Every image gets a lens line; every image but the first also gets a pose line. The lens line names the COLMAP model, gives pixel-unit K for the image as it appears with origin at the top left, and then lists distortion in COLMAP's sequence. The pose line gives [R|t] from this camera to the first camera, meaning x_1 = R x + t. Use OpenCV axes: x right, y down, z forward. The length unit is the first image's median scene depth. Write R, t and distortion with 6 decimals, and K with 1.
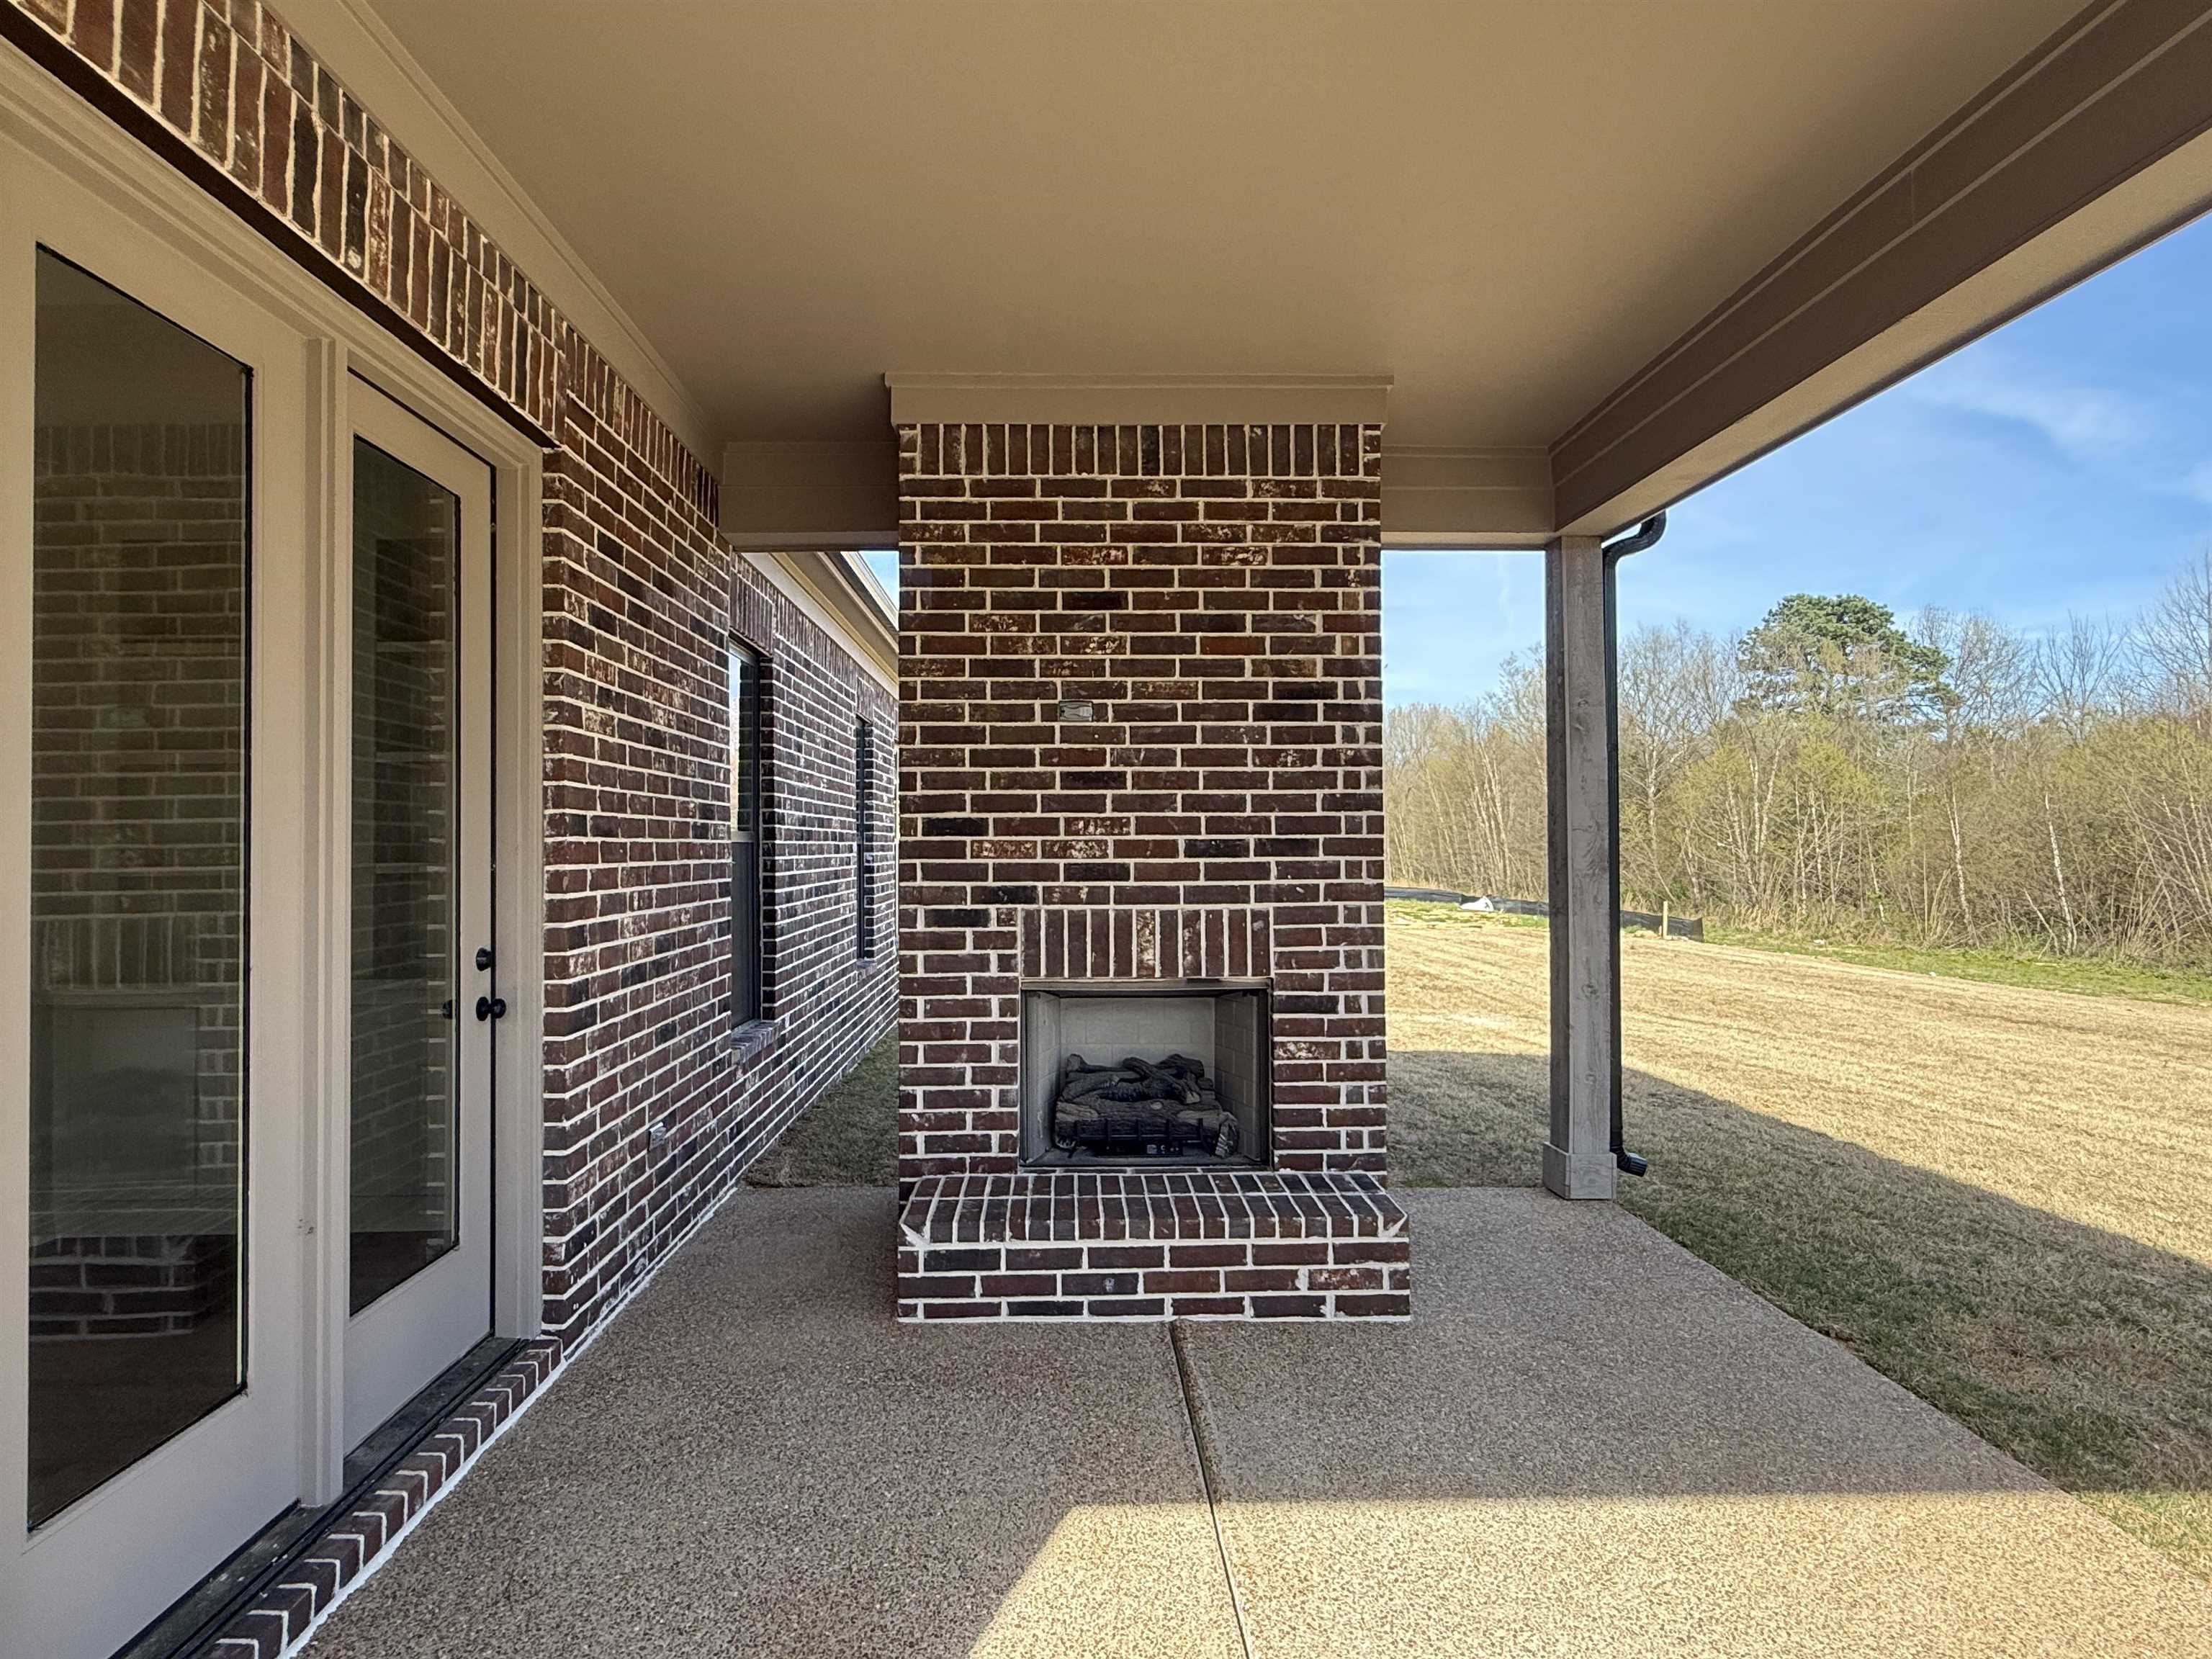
lens RADIAL K [[1192.3, 0, 1106.2], [0, 1192.3, 826.5], [0, 0, 1]] dist [-0.000099, -0.000490]
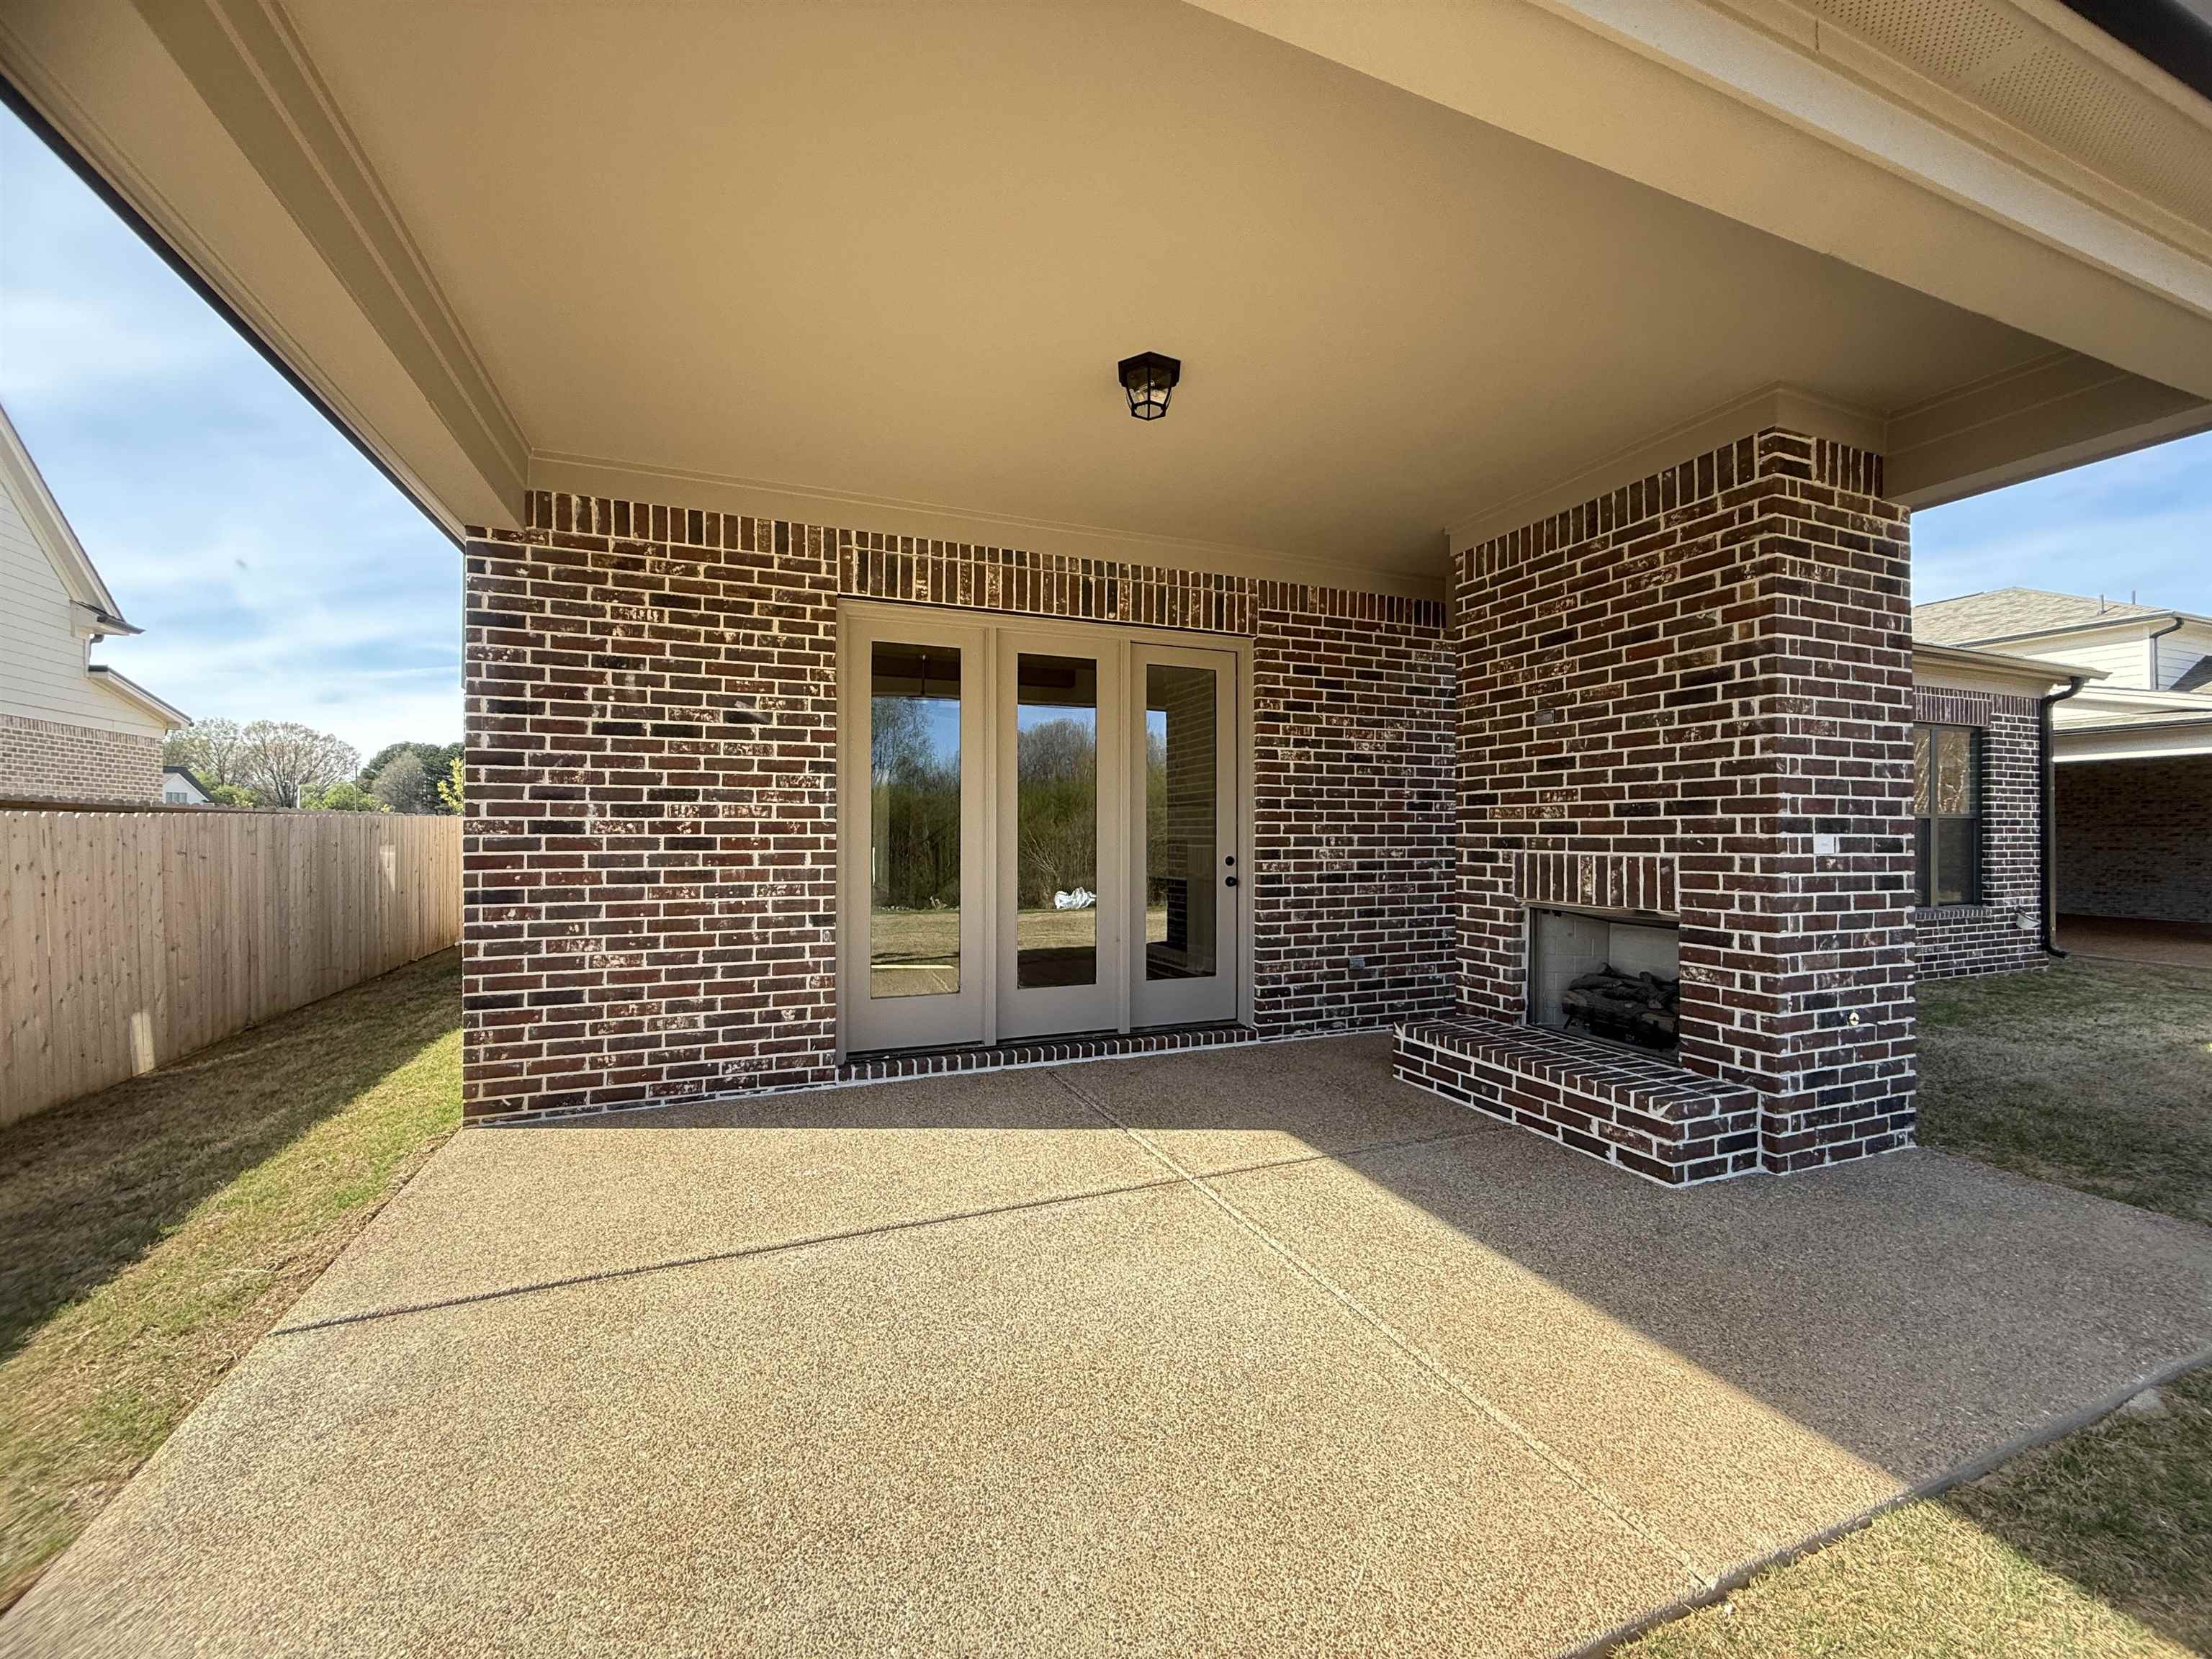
lens RADIAL K [[882.8, 0, 1095.1], [0, 882.8, 830.6], [0, 0, 1]] dist [-0.000904, 0.000069]
pose [[0.330855, 0.001431, -0.943680, 0.806496], [0.012315, 0.999907, 0.005834, 0.028471], [0.943601, -0.013552, 0.330807, 0.123794]]
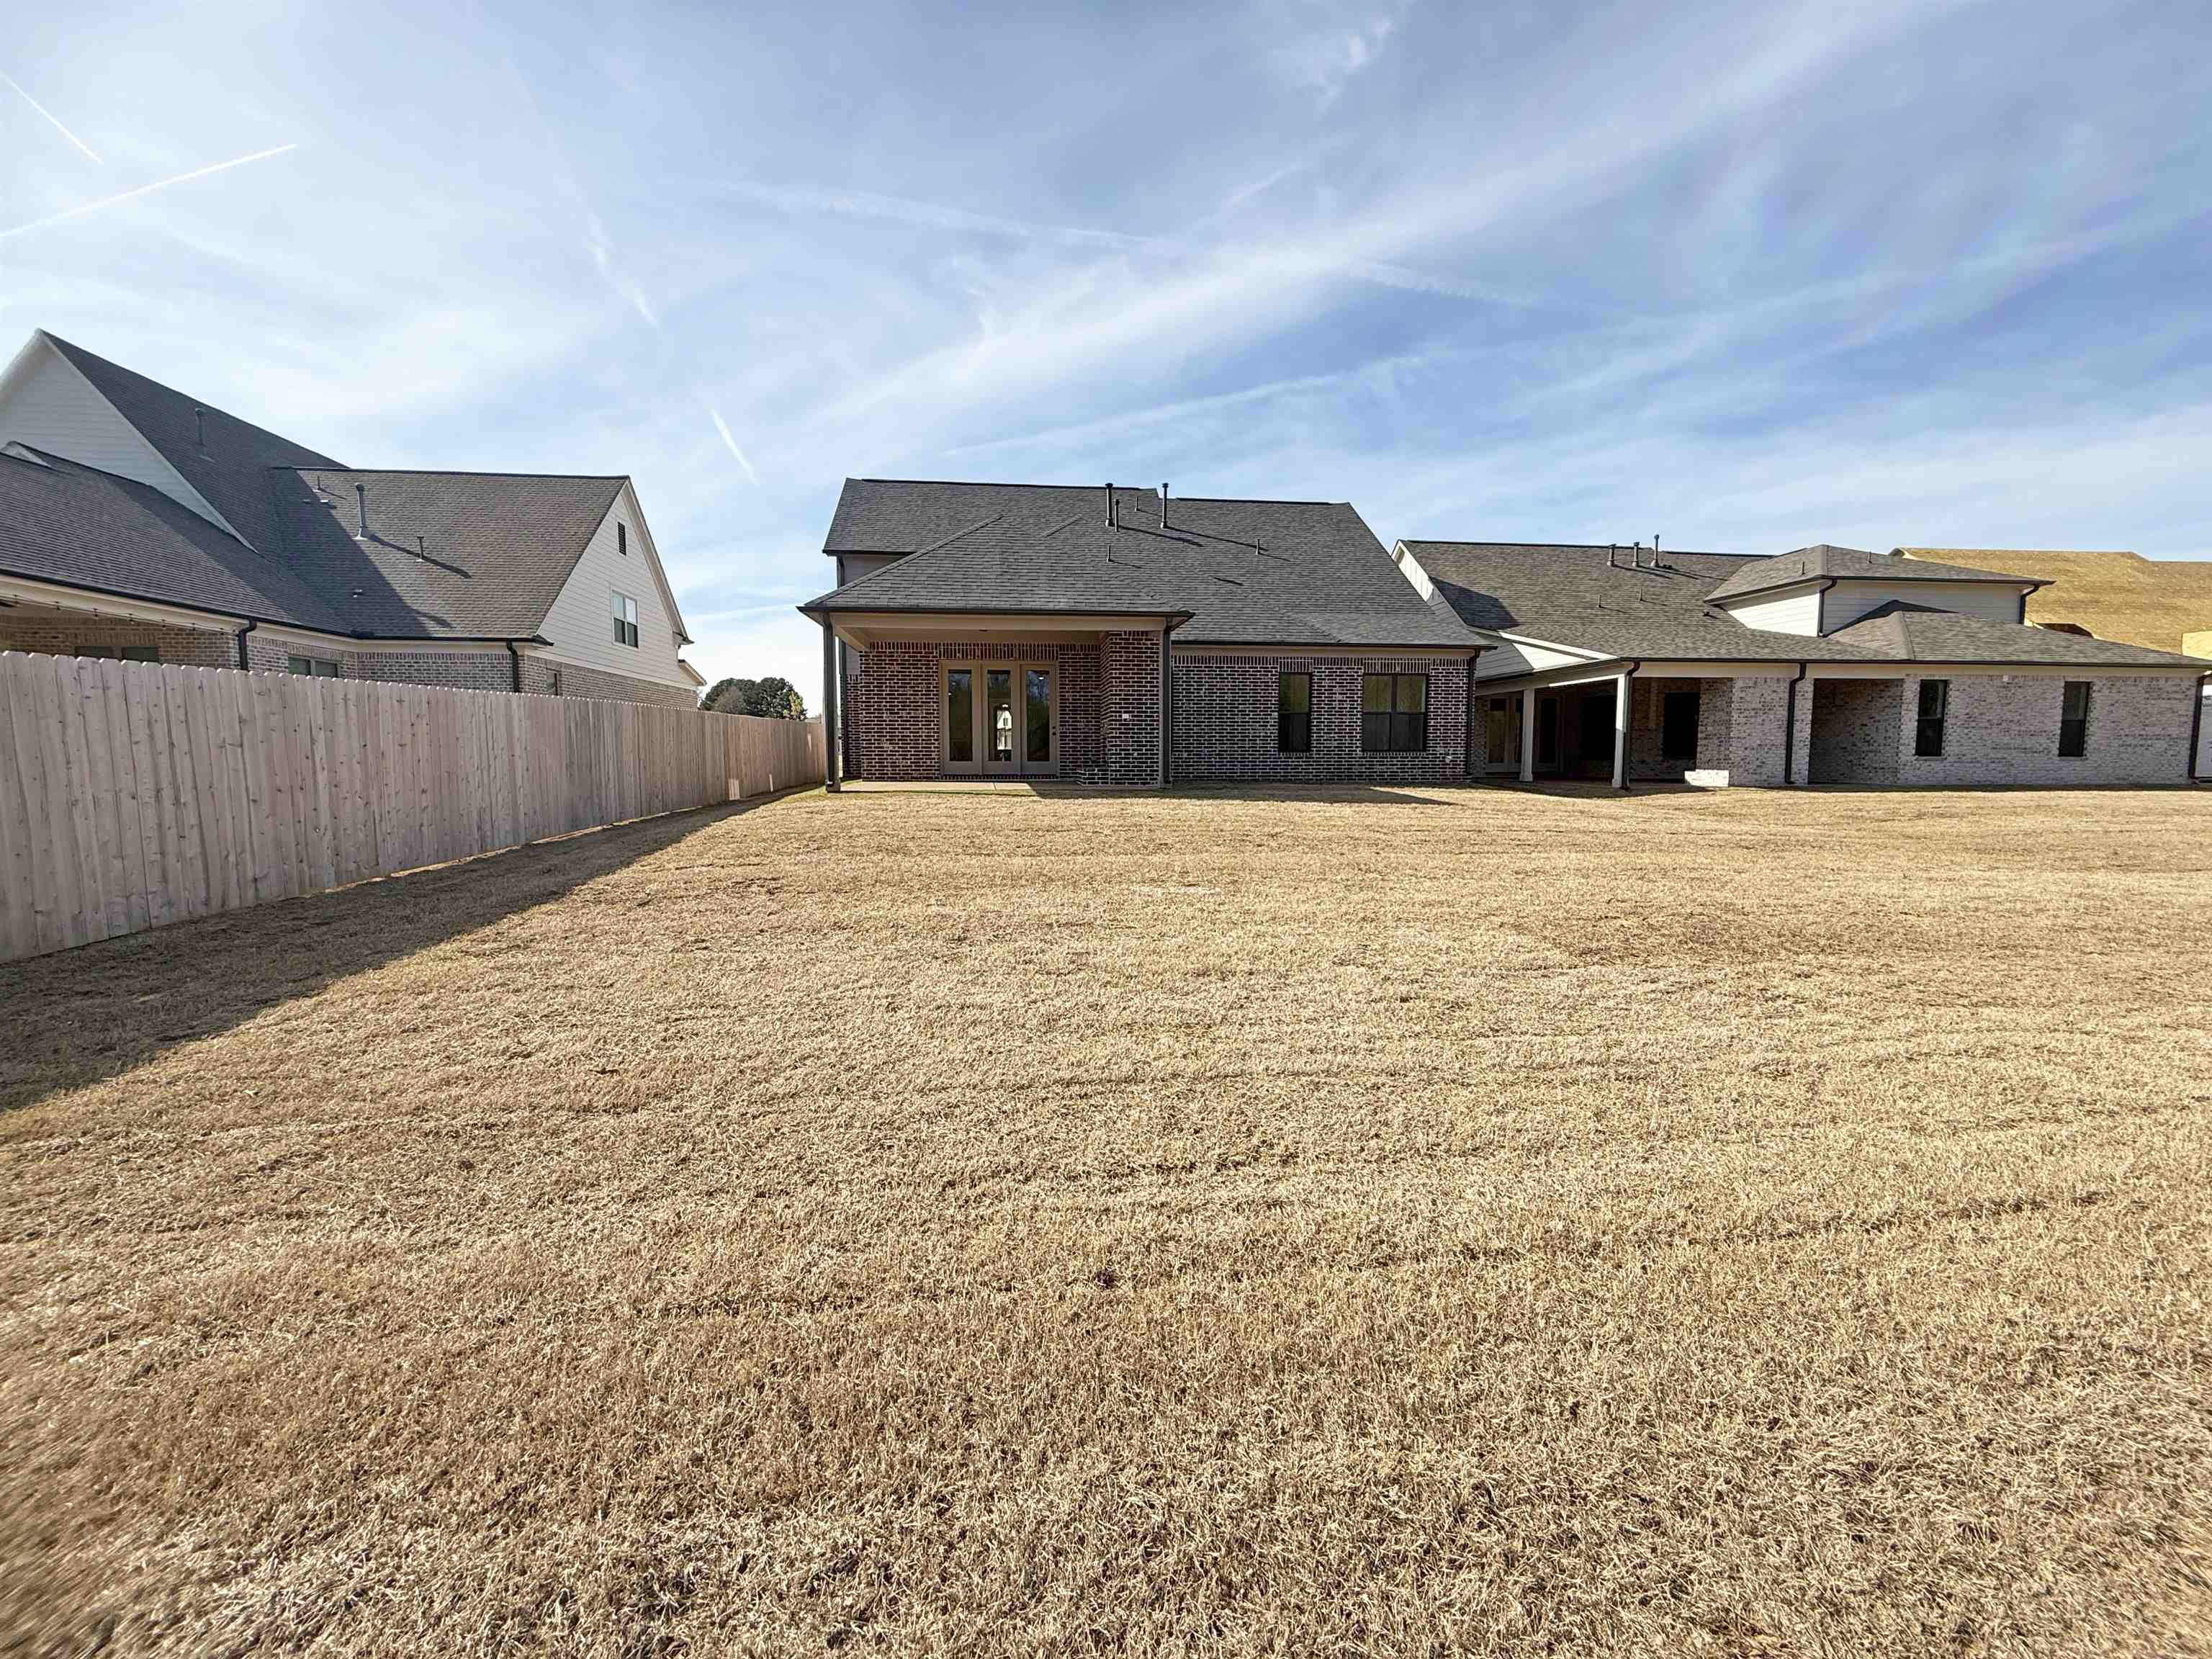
lens RADIAL K [[882.8, 0, 1095.1], [0, 882.8, 830.6], [0, 0, 1]] dist [-0.000904, 0.000069]
pose [[0.068561, 0.089206, -0.993651, 4.217341], [0.016722, 0.995752, 0.090548, 0.207551], [0.997507, -0.022824, 0.066778, 0.661197]]
